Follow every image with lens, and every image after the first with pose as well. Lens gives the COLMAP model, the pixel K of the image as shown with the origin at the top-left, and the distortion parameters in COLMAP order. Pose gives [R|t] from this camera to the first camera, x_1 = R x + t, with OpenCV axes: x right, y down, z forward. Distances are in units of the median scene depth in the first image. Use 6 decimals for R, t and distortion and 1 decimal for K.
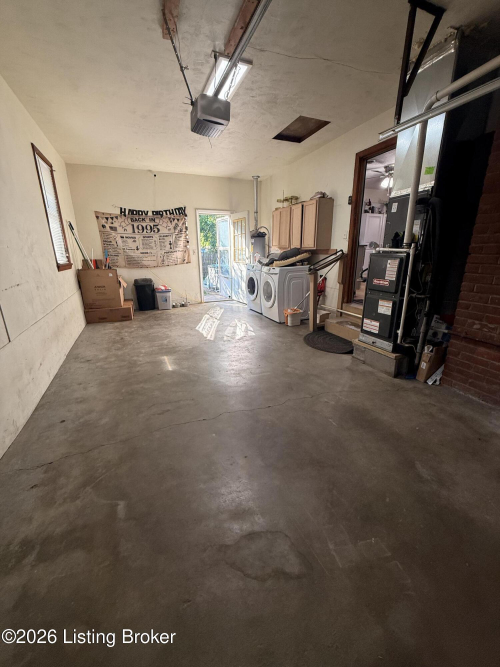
lens RADIAL K [[265.1, 0, 250.0], [0, 265.1, 331.4], [0, 0, 1]] dist [-0.000628, 0.000161]
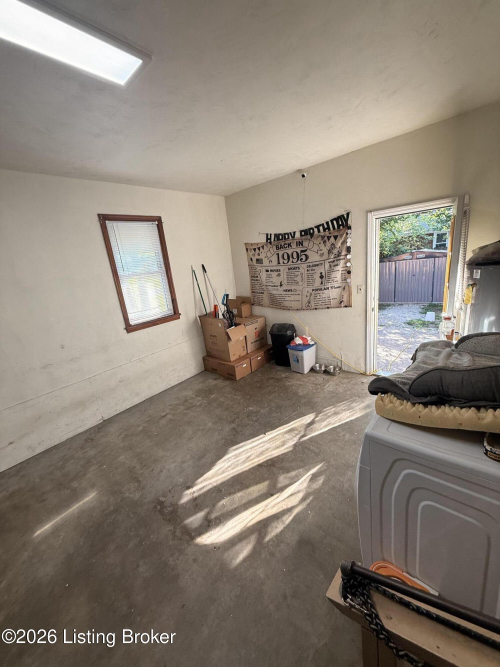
lens RADIAL K [[265.1, 0, 250.0], [0, 265.1, 331.4], [0, 0, 1]] dist [-0.000628, 0.000161]
pose [[0.435514, 0.209503, -0.875463, 0.220711], [-0.157474, 0.975275, 0.155051, -0.287975], [0.886301, 0.070336, 0.457738, 0.594576]]
